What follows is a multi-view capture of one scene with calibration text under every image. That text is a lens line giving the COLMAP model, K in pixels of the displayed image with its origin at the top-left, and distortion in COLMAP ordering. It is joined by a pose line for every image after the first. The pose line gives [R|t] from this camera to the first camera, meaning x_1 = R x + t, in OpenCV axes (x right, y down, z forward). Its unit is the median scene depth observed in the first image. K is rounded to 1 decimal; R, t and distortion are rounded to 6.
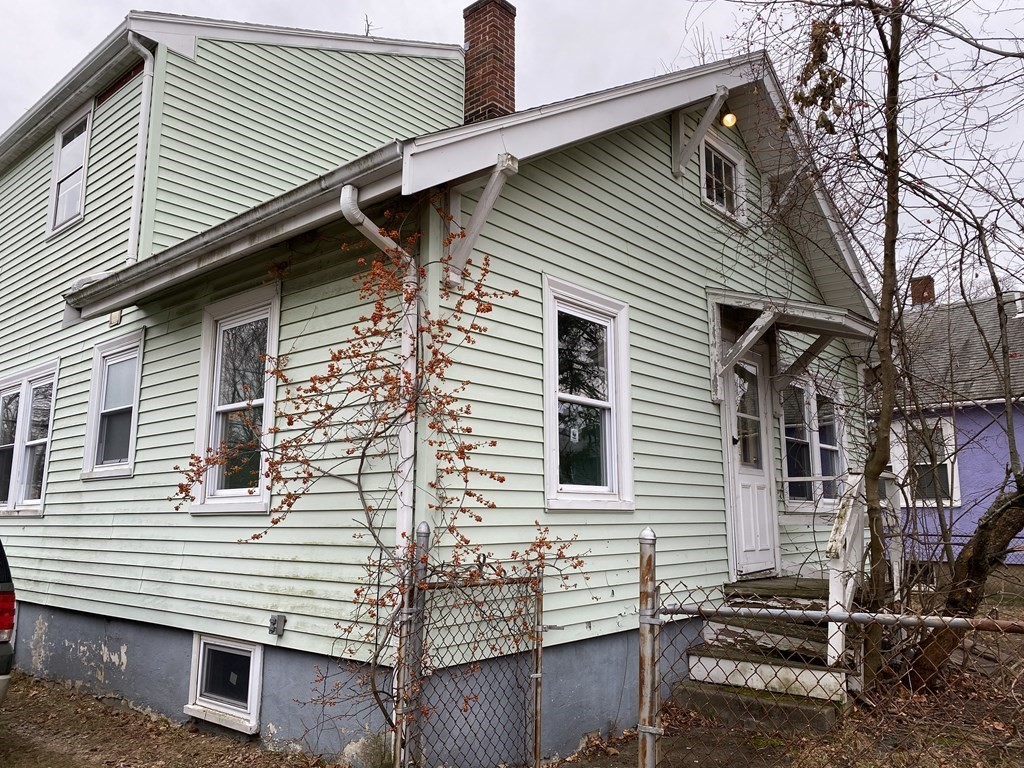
lens RADIAL K [[782.3, 0, 508.1], [0, 782.3, 383.0], [0, 0, 1]] dist [0.011873, -0.000968]
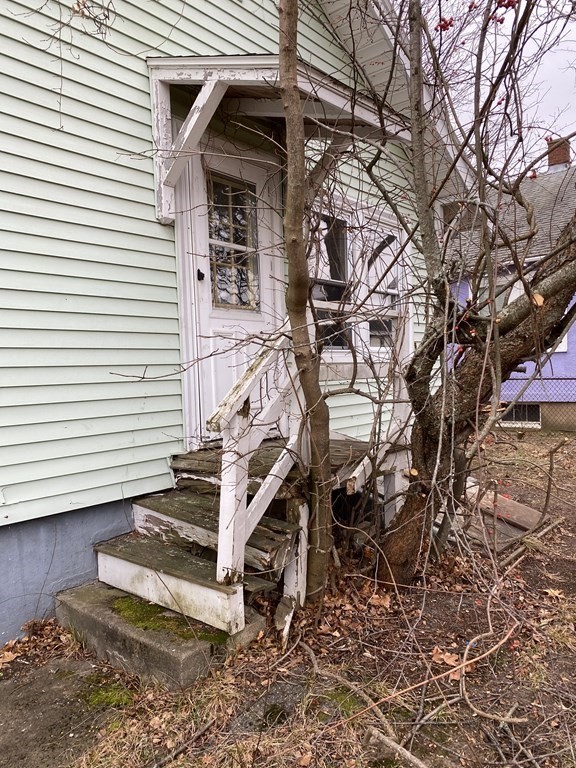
lens RADIAL K [[586.7, 0, 291.0], [0, 586.7, 384.9], [0, 0, 1]] dist [0.011873, -0.000968]
pose [[0.999063, -0.035503, 0.024750, 0.378812], [0.029868, 0.979475, 0.199339, 0.071307], [-0.031319, -0.198413, 0.979618, 0.423779]]
